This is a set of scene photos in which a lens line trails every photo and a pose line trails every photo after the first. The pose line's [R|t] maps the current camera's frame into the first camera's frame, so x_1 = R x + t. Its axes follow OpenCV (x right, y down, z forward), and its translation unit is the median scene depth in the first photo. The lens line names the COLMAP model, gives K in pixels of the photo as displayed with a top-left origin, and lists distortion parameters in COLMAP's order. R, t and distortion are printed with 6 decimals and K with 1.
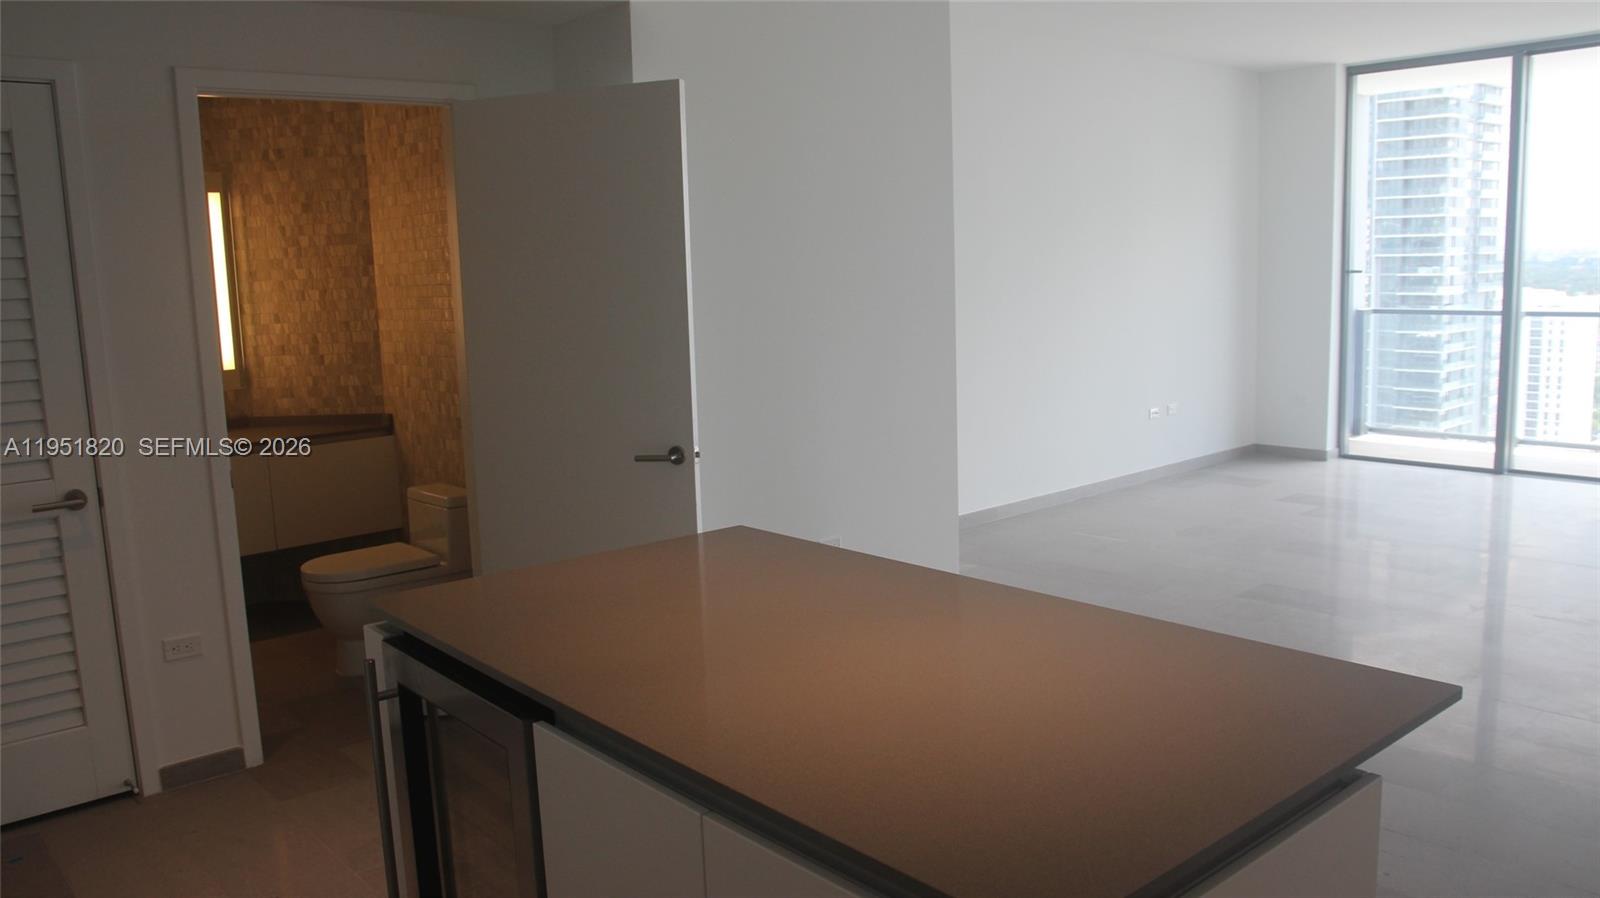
lens RADIAL K [[1263.7, 0, 798.6], [0, 1263.7, 450.5], [0, 0, 1]] dist [-0.100515, 0.011061]
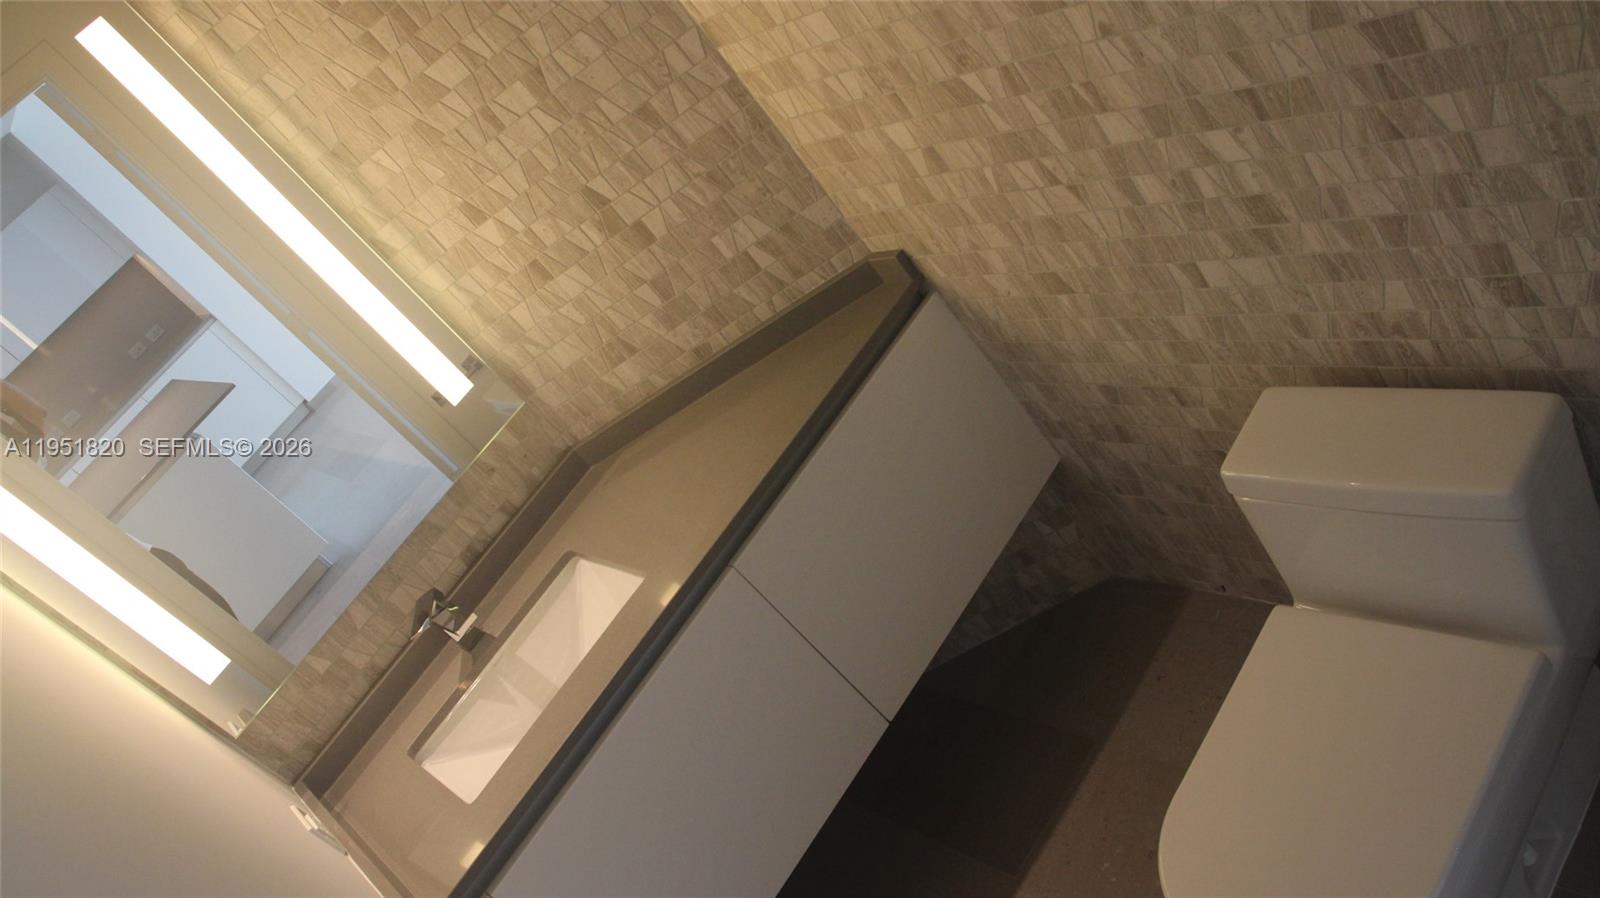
lens RADIAL K [[1263.7, 0, 798.9], [0, 1263.7, 447.4], [0, 0, 1]] dist [-0.100515, 0.011061]
pose [[0.825633, -0.502846, -0.255882, -0.284244], [0.563770, 0.753108, 0.339105, -0.124985], [0.022189, -0.424235, 0.905280, 0.645337]]
